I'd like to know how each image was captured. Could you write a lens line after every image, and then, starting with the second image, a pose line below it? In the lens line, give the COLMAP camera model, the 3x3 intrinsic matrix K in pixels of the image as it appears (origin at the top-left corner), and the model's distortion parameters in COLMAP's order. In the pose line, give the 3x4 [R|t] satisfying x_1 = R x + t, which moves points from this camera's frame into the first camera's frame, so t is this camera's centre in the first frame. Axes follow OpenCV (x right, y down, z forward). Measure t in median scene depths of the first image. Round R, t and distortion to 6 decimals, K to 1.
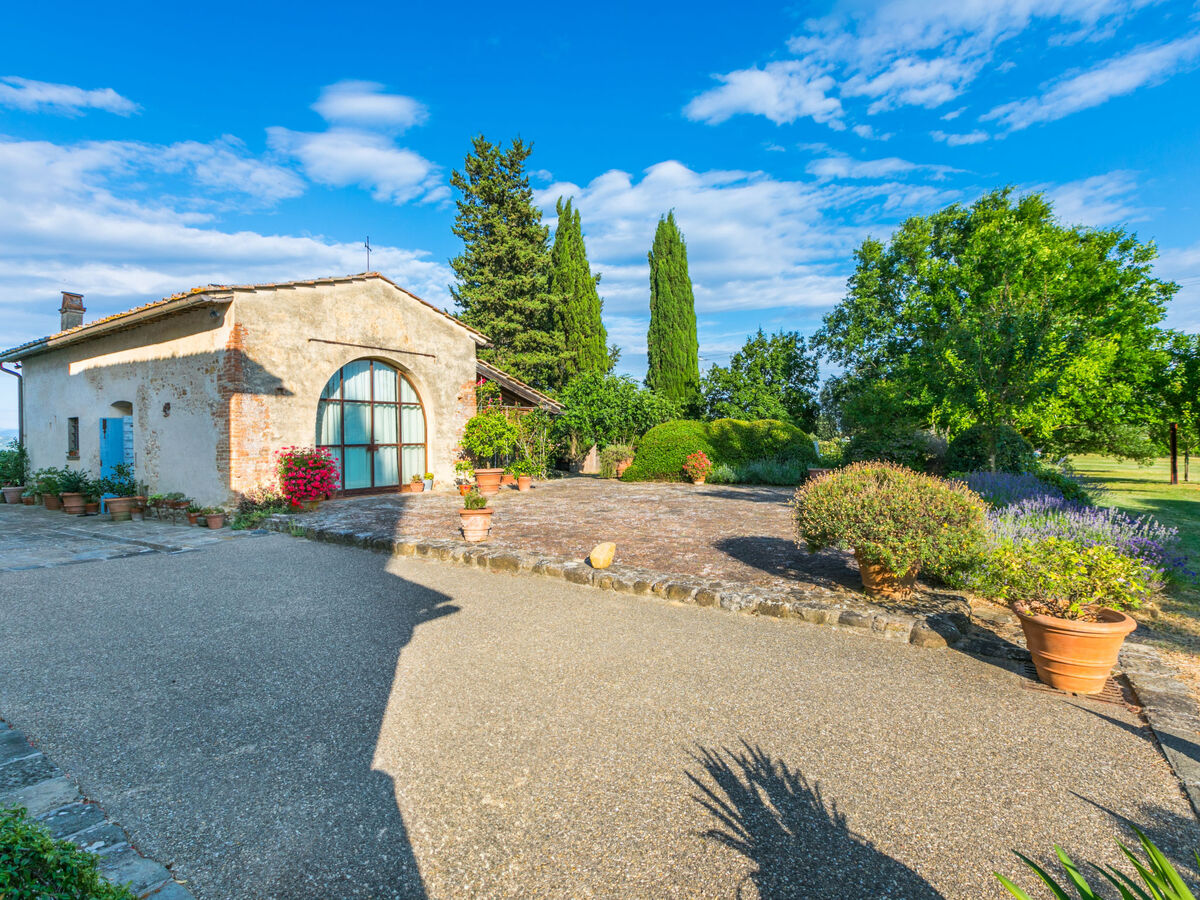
lens RADIAL K [[605.8, 0, 592.4], [0, 605.8, 444.2], [0, 0, 1]] dist [-0.001591, -0.000712]
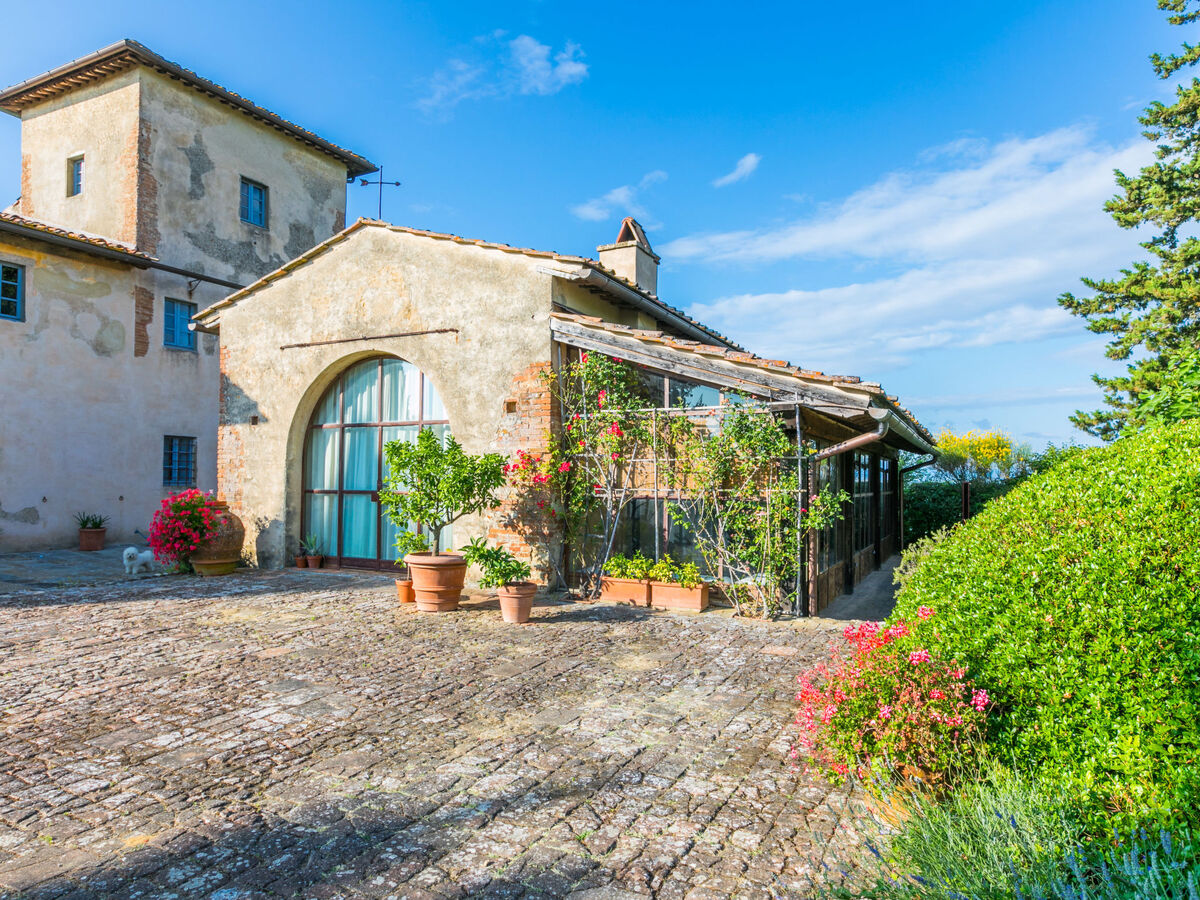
lens RADIAL K [[761.5, 0, 589.3], [0, 761.5, 461.5], [0, 0, 1]] dist [0.003369, 0.001214]
pose [[0.117204, -0.003529, -0.993102, 0.429305], [-0.017267, 0.999835, -0.005591, -0.028677], [0.992958, 0.017803, 0.117124, 1.071597]]
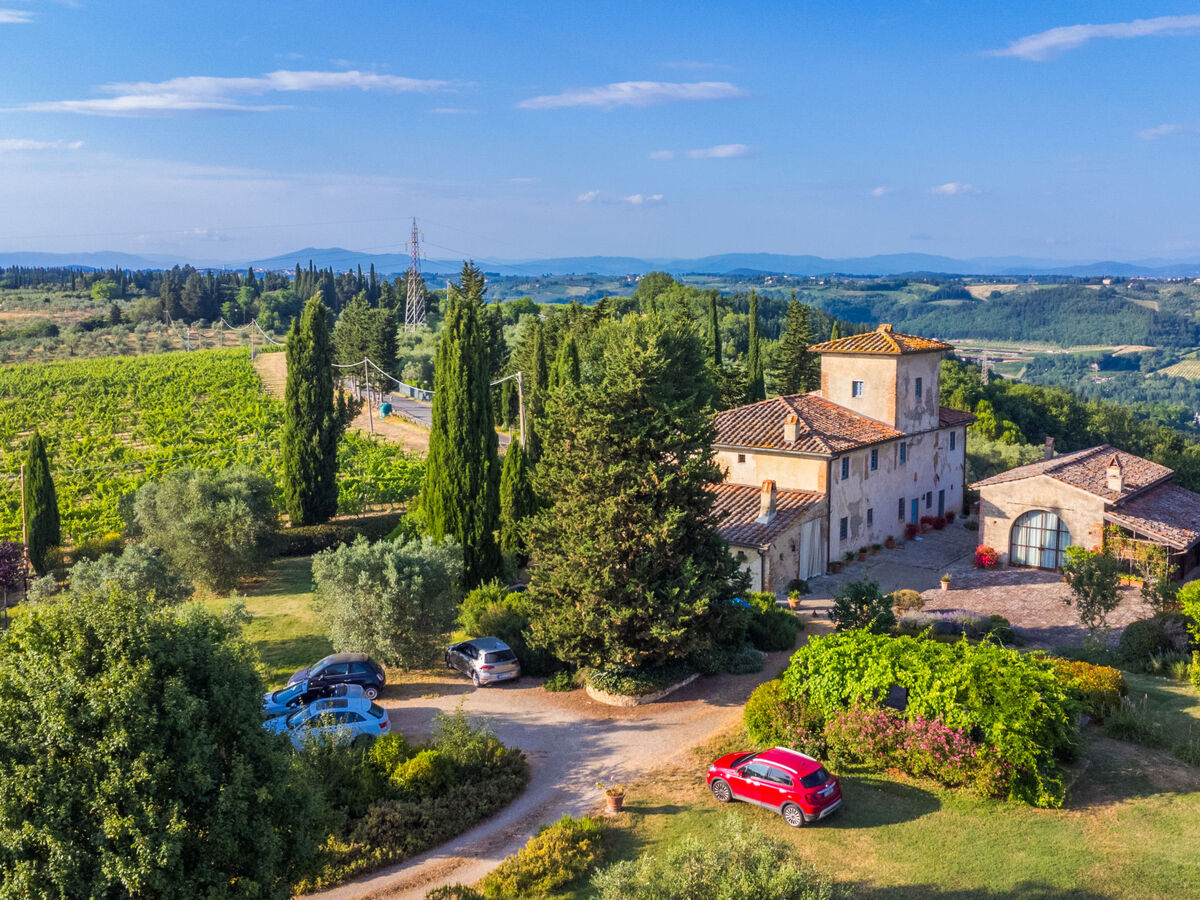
lens RADIAL K [[1214.5, 0, 646.2], [0, 1214.5, 403.7], [0, 0, 1]] dist [0.002666, 0.004853]
pose [[-0.017632, 0.121845, -0.992393, 3.797122], [-0.015603, 0.992392, 0.122122, -0.987196], [0.999723, 0.017637, -0.015597, -0.358853]]
